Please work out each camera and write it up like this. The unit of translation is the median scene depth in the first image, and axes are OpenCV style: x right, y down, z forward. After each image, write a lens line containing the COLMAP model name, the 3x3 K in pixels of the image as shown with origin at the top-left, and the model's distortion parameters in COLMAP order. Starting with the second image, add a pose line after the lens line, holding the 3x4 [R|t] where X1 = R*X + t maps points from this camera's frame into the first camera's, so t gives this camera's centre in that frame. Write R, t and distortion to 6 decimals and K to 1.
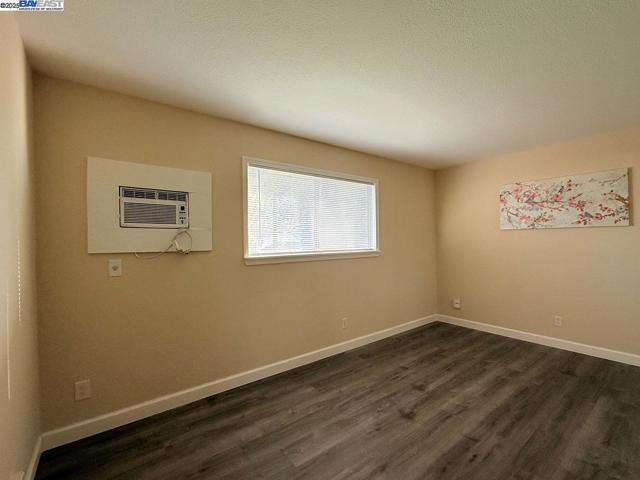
lens RADIAL K [[290.4, 0, 320.0], [0, 290.4, 240.0], [0, 0, 1]] dist [-0.003467, -0.000015]
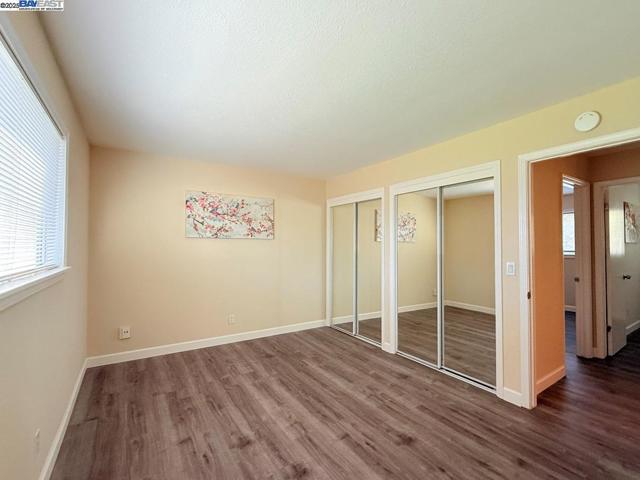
lens RADIAL K [[290.4, 0, 320.0], [0, 290.4, 240.0], [0, 0, 1]] dist [-0.003467, -0.000015]
pose [[0.080066, 0.034934, 0.996177, -0.361299], [-0.007063, 0.999380, -0.034478, 0.003492], [-0.996765, -0.004275, 0.080263, 0.646336]]
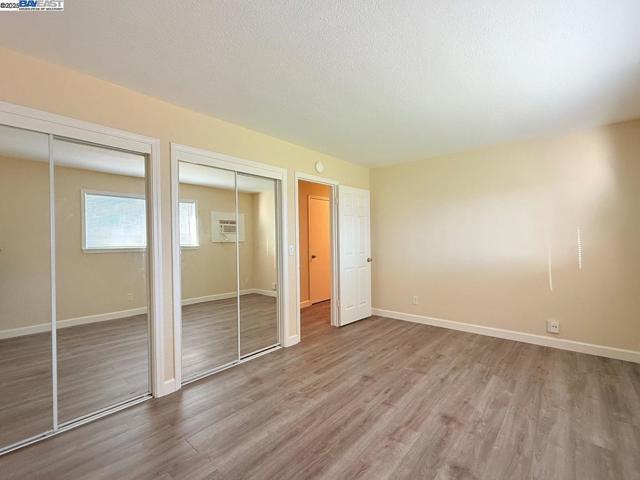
lens RADIAL K [[290.4, 0, 320.0], [0, 290.4, 240.0], [0, 0, 1]] dist [-0.003467, -0.000015]
pose [[-0.979619, 0.024907, -0.199314, 0.643317], [0.024981, 0.999686, 0.002148, 0.012758], [0.199305, -0.002875, -0.979933, 1.338578]]
